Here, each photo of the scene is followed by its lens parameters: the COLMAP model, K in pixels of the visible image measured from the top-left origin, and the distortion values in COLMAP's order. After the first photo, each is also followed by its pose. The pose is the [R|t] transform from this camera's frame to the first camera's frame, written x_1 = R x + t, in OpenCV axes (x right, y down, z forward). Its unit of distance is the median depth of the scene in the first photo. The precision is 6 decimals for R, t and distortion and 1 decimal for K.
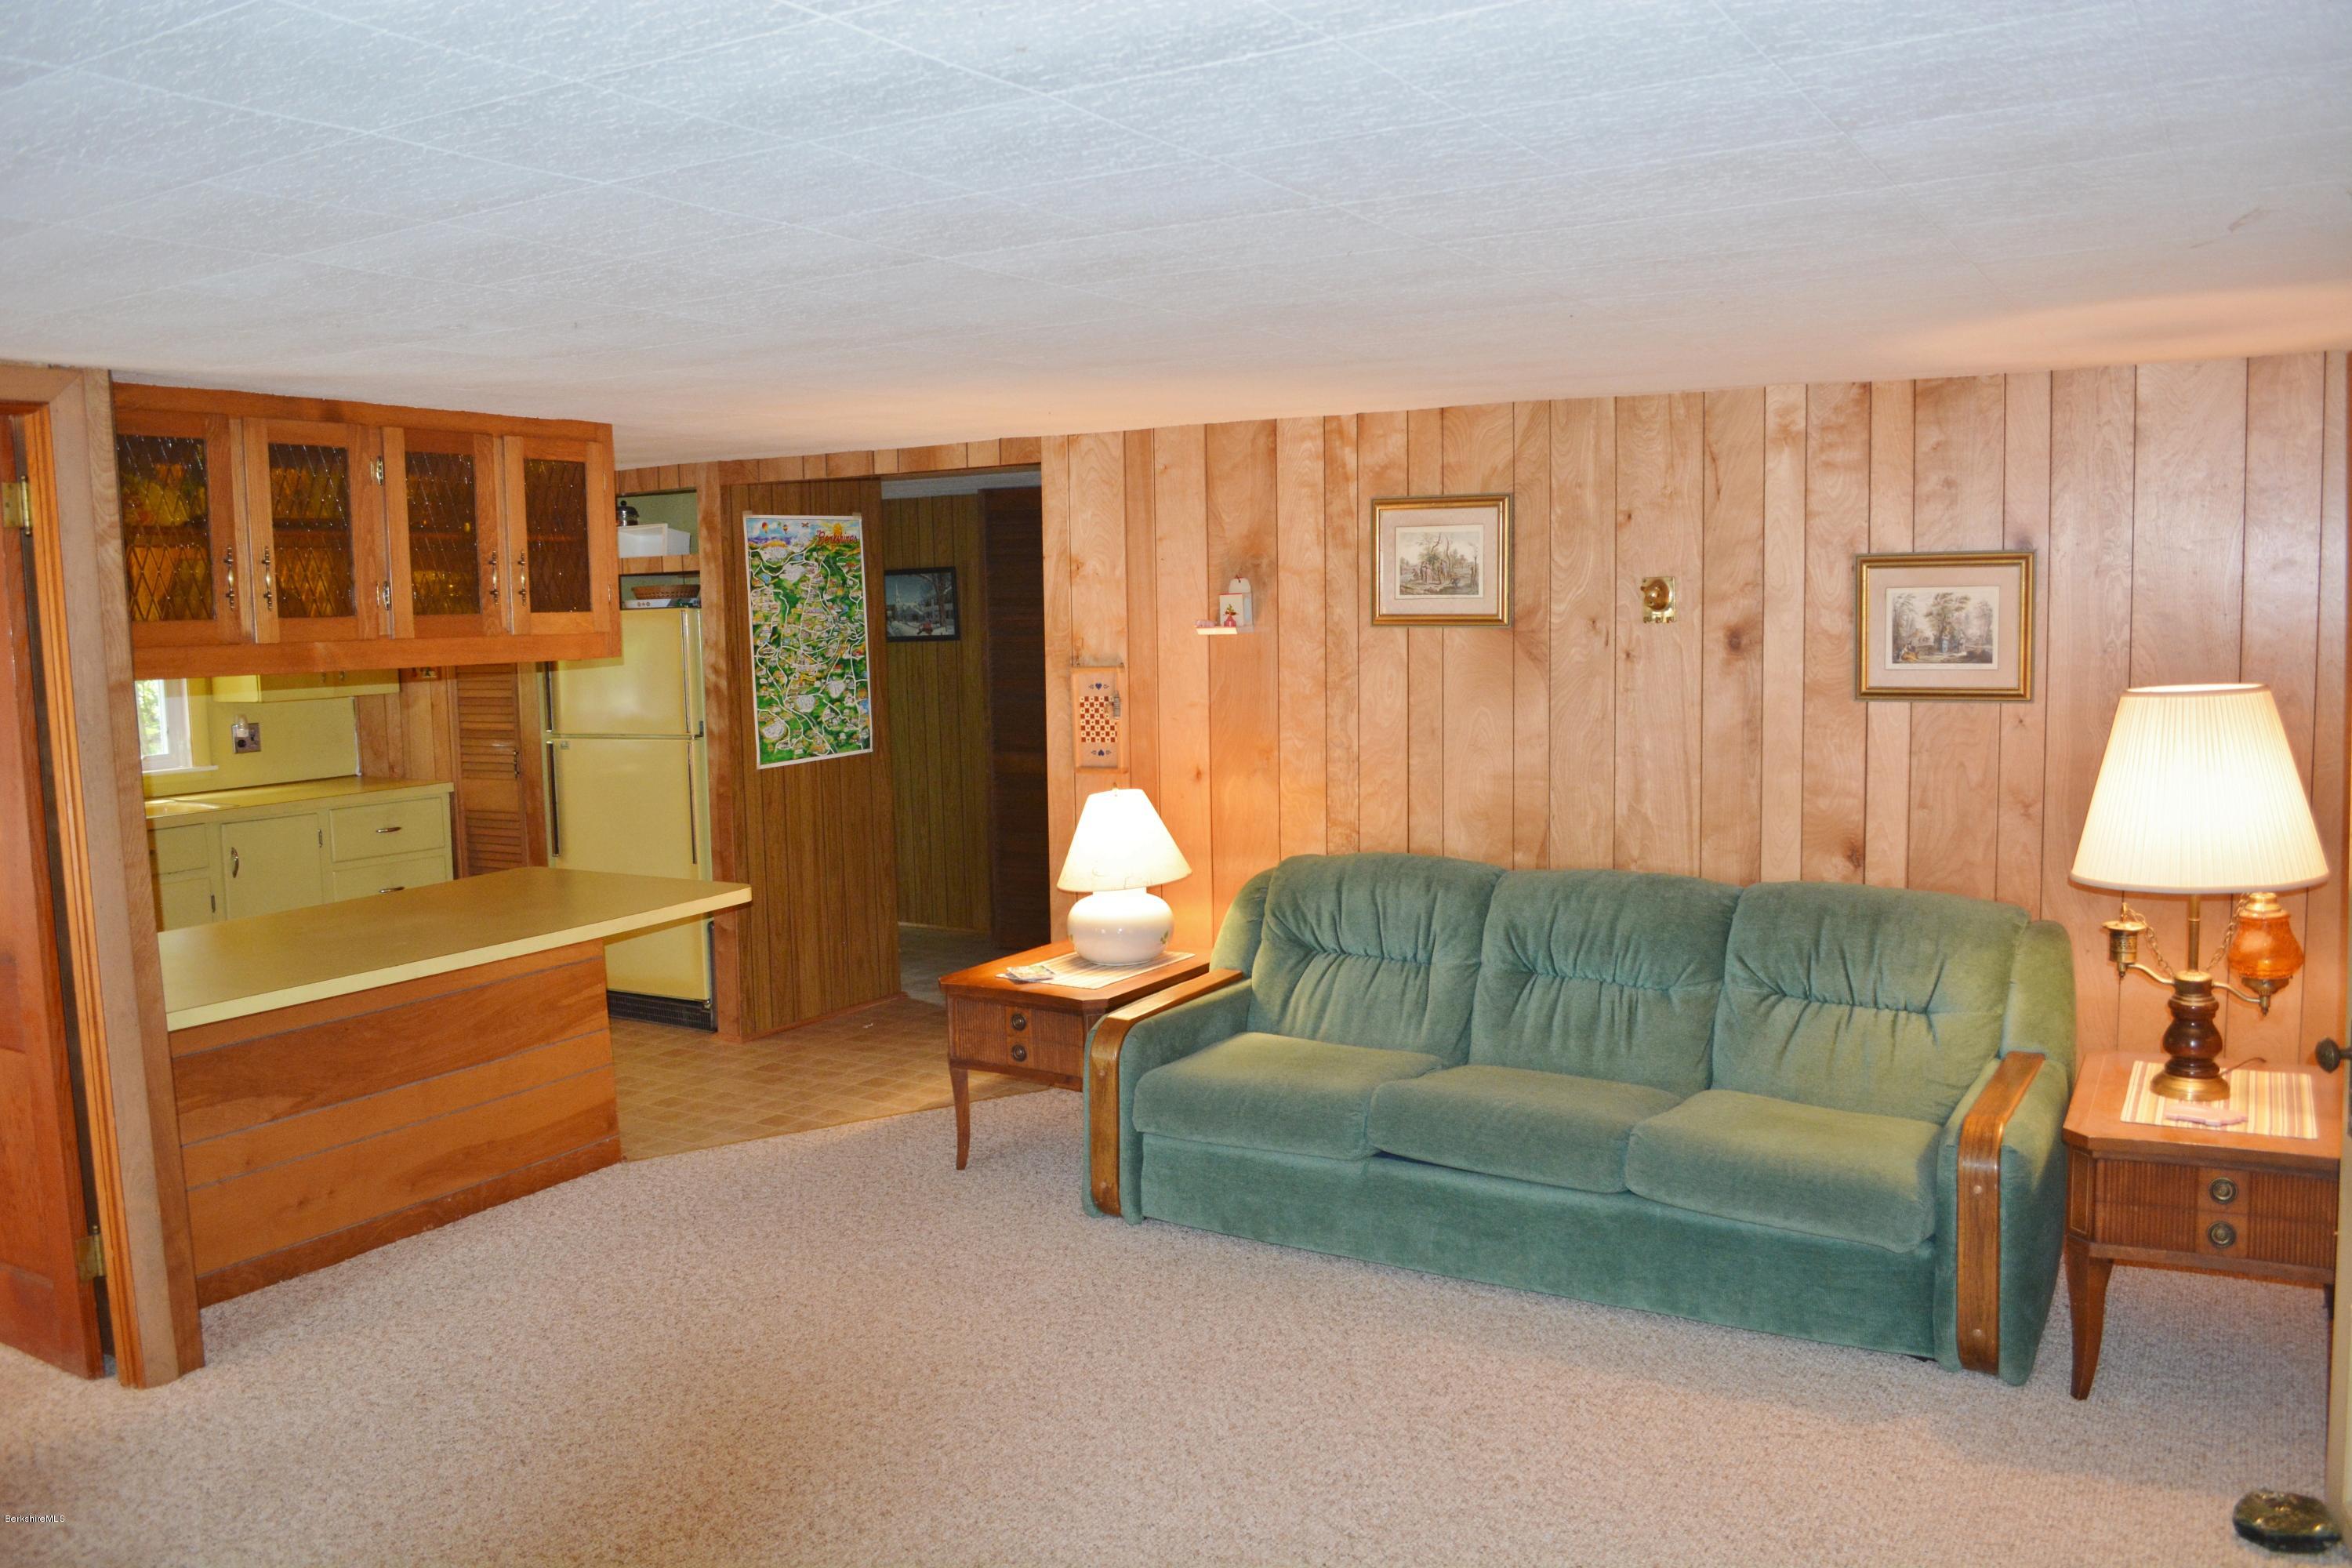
lens RADIAL K [[1830.8, 0, 1172.1], [0, 1830.8, 786.2], [0, 0, 1]] dist [-0.081468, 0.017243]
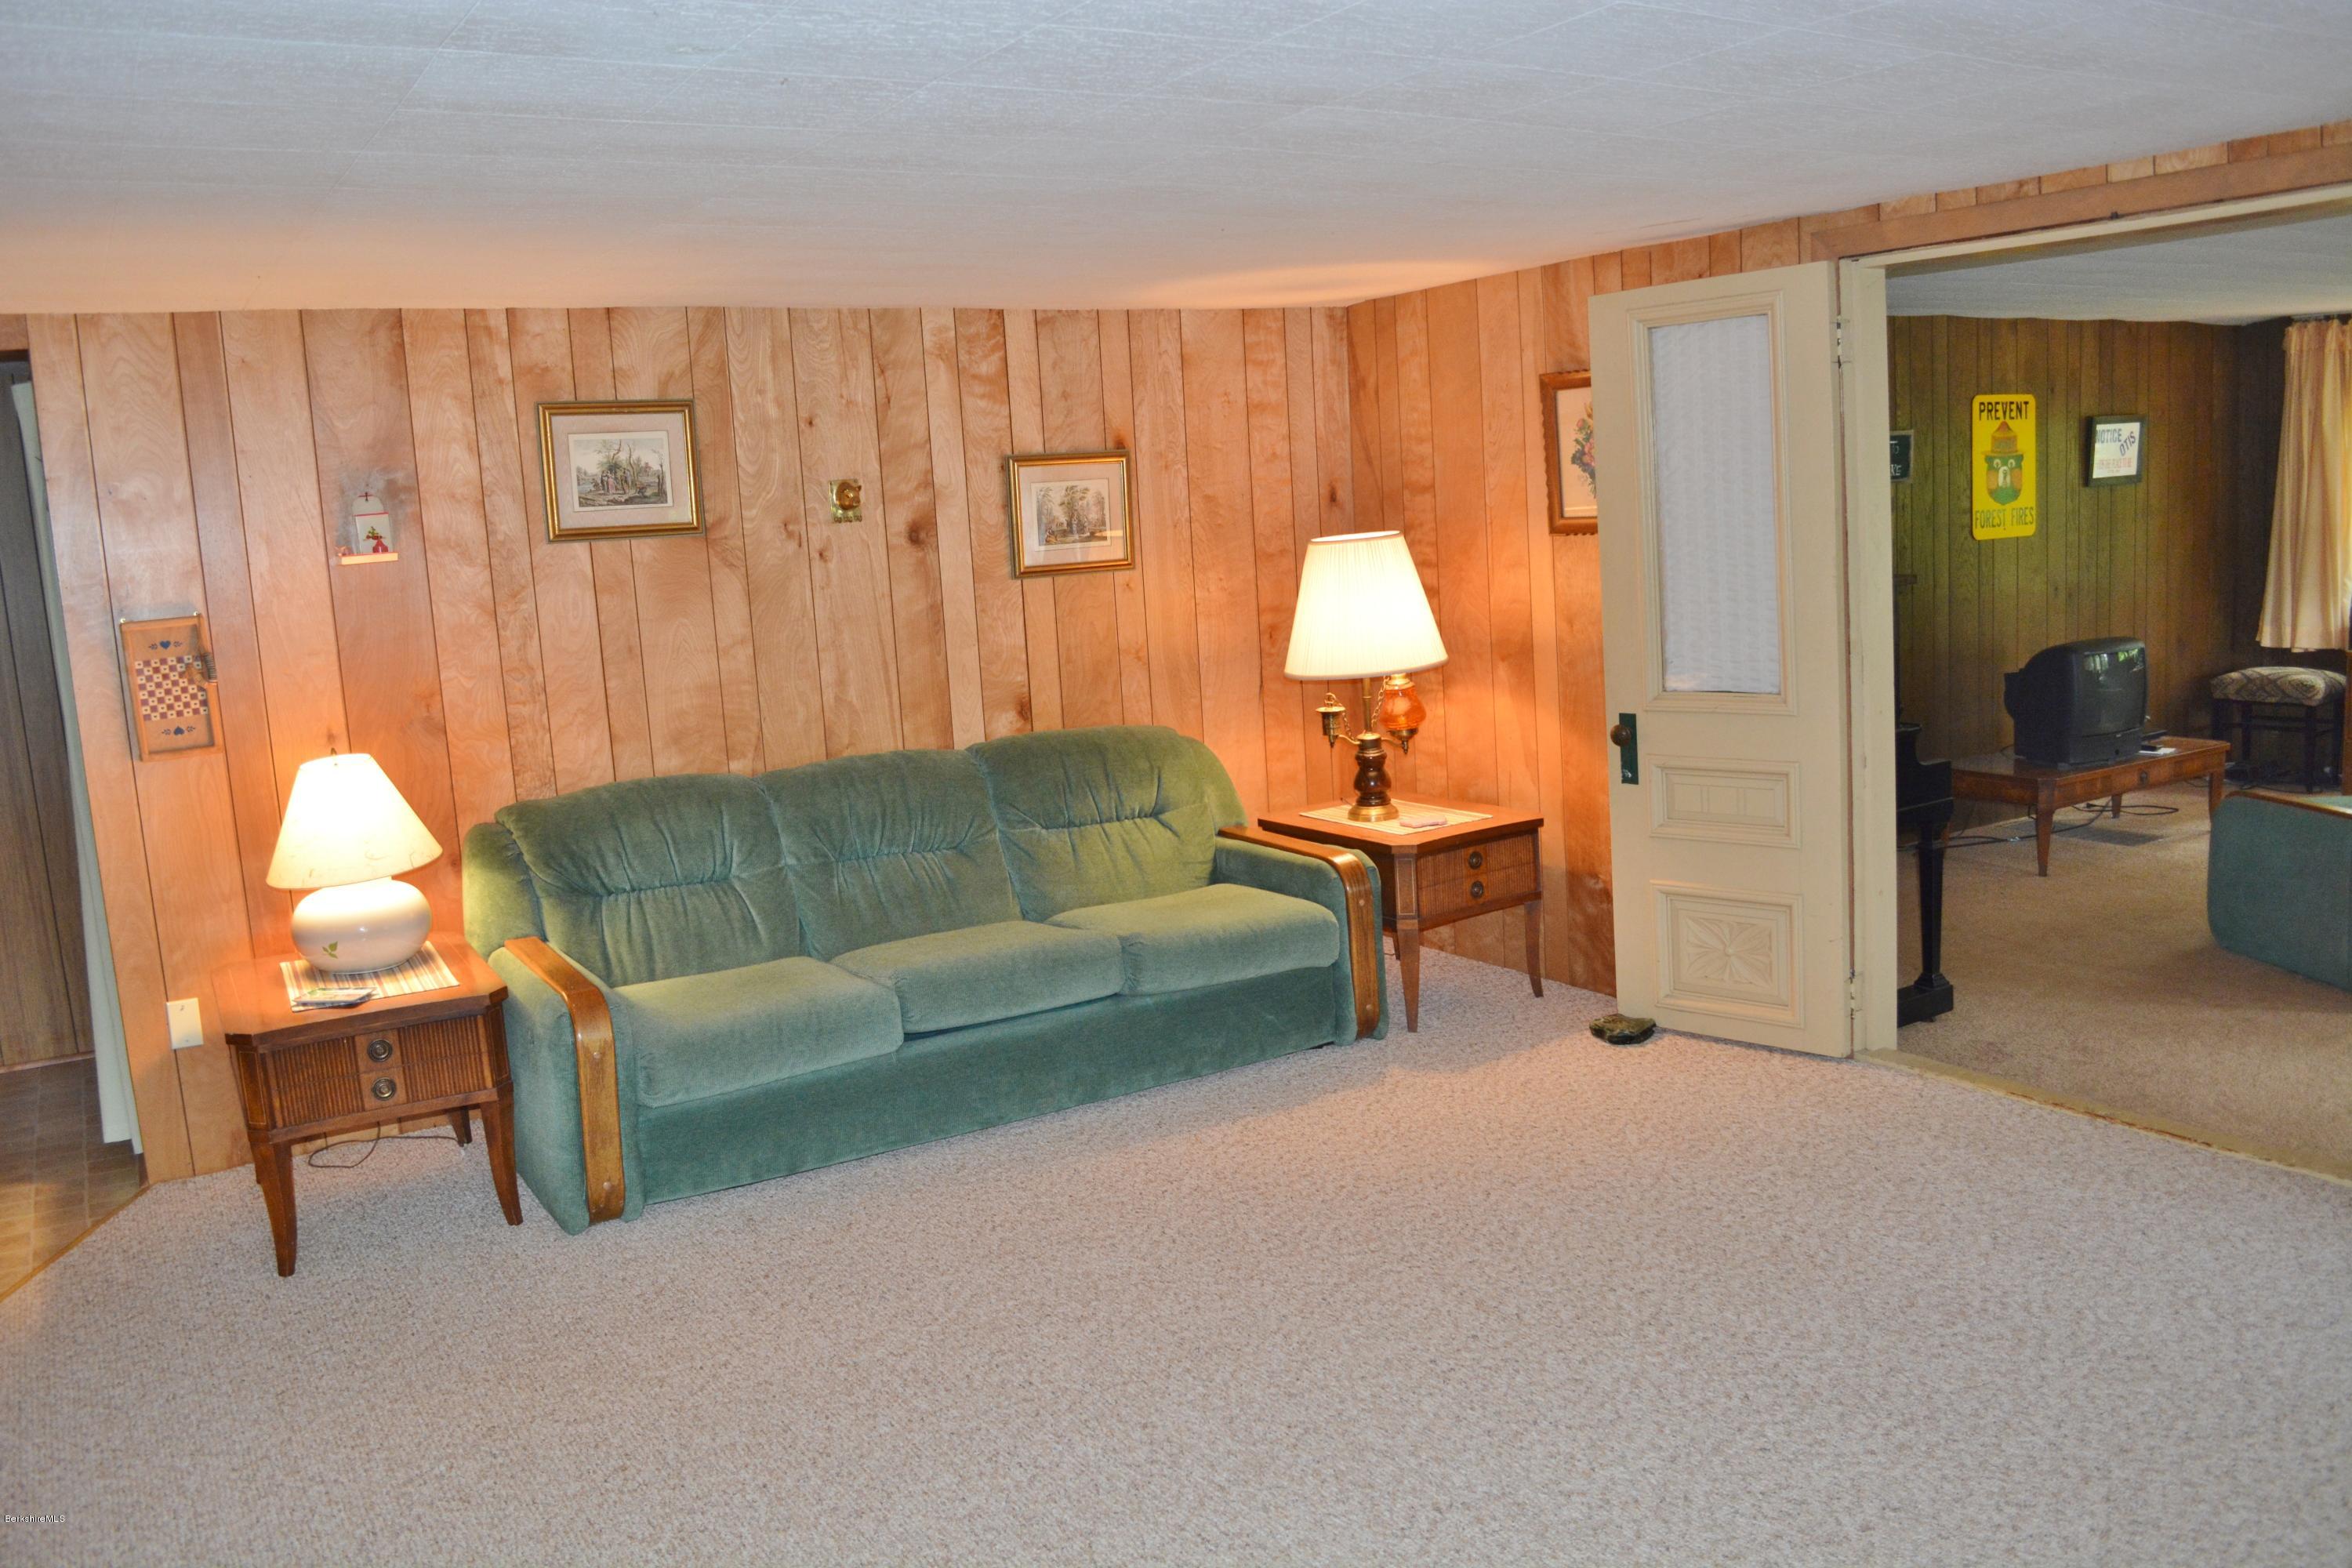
lens RADIAL K [[1830.8, 0, 1175.9], [0, 1830.8, 776.4], [0, 0, 1]] dist [-0.081468, 0.017243]
pose [[0.462679, -0.138477, 0.875644, -0.593463], [0.138518, 0.986886, 0.082878, -0.004108], [-0.875637, 0.082947, 0.475793, 0.324582]]
